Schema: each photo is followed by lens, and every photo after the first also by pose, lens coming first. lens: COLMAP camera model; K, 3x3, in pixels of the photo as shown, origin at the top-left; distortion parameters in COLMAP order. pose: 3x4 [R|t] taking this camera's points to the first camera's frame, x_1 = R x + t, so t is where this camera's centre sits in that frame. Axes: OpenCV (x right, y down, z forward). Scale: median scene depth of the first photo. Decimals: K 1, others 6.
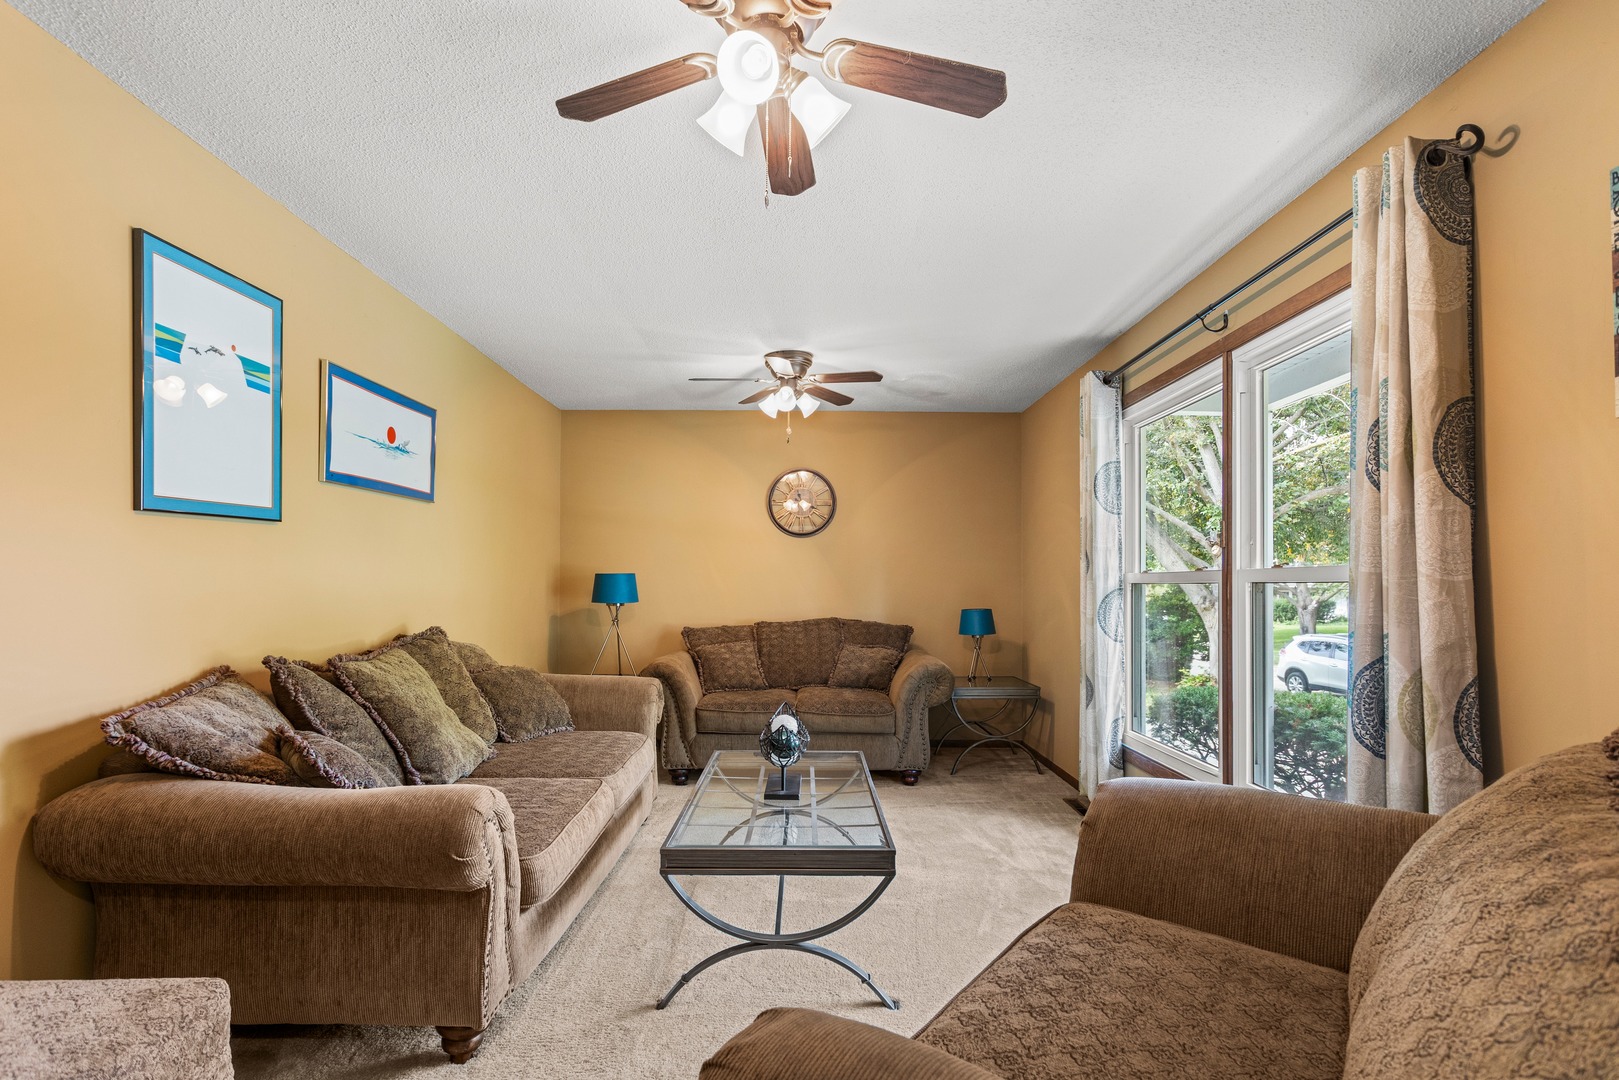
lens RADIAL K [[781.7, 0, 791.9], [0, 781.7, 567.1], [0, 0, 1]] dist [-0.000074, 0.002799]
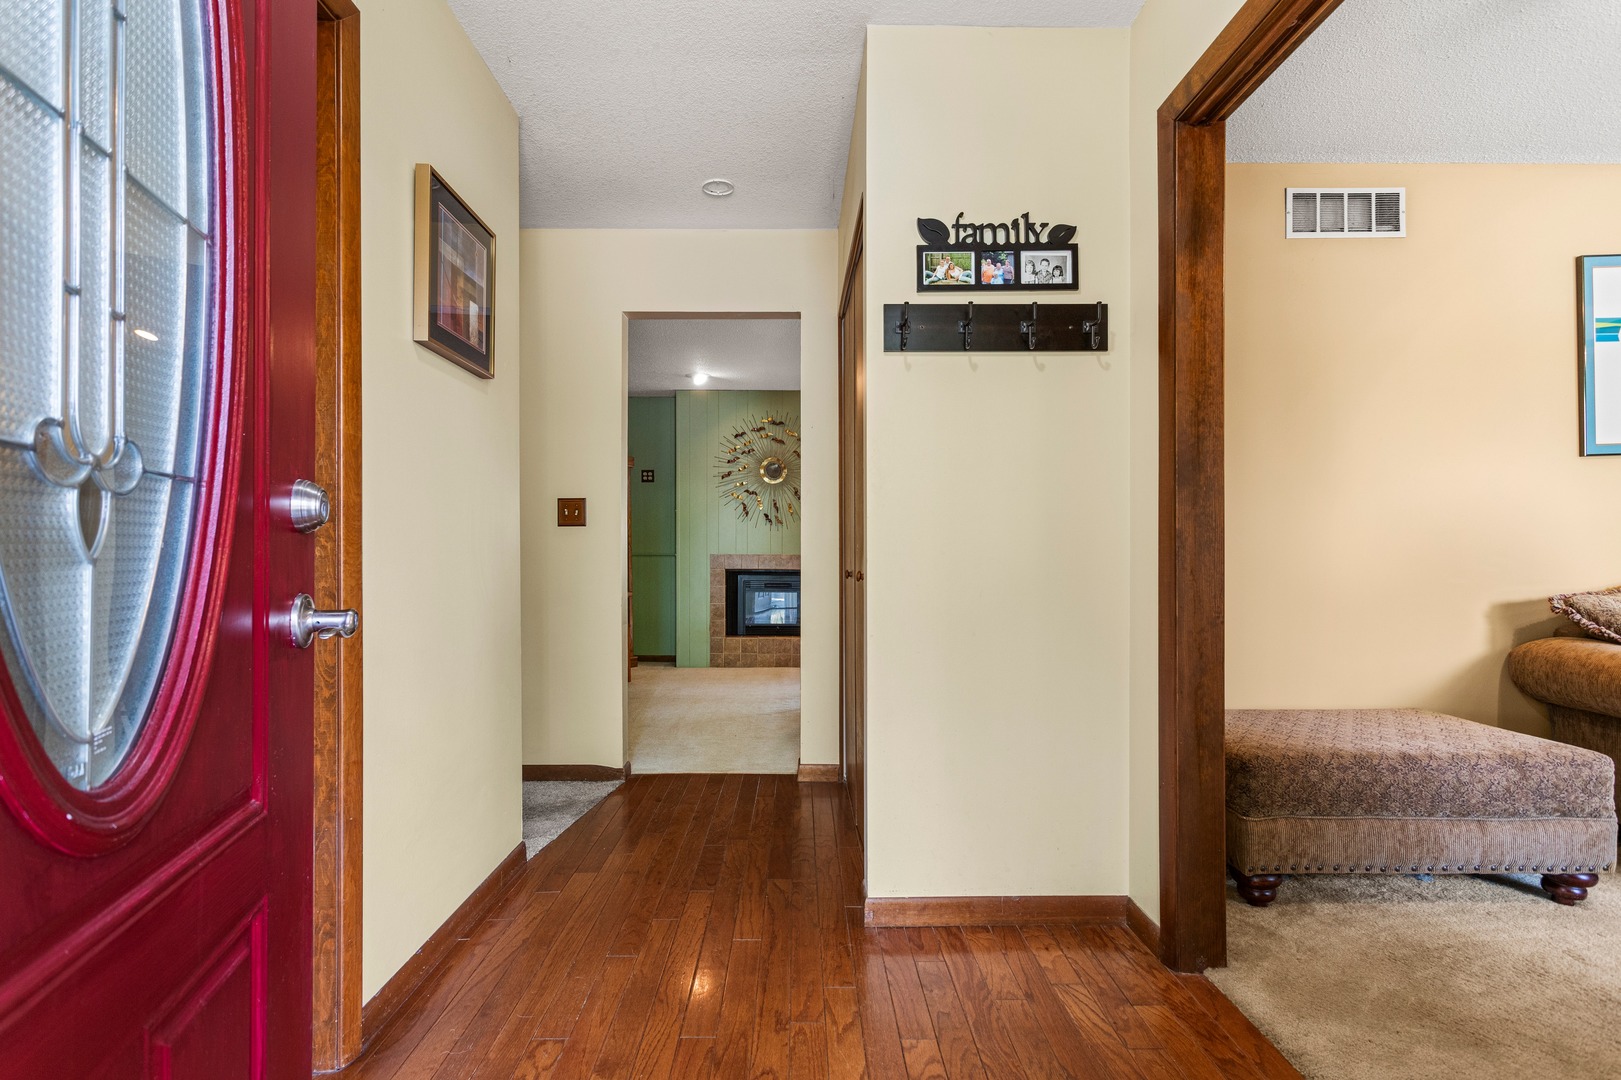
lens RADIAL K [[782.7, 0, 799.7], [0, 782.7, 543.4], [0, 0, 1]] dist [-0.000074, 0.002799]
pose [[-0.007755, -0.011902, -0.999899, 0.641977], [0.007334, 0.999902, -0.011959, 0.099824], [0.999943, -0.007426, -0.007667, -0.433739]]
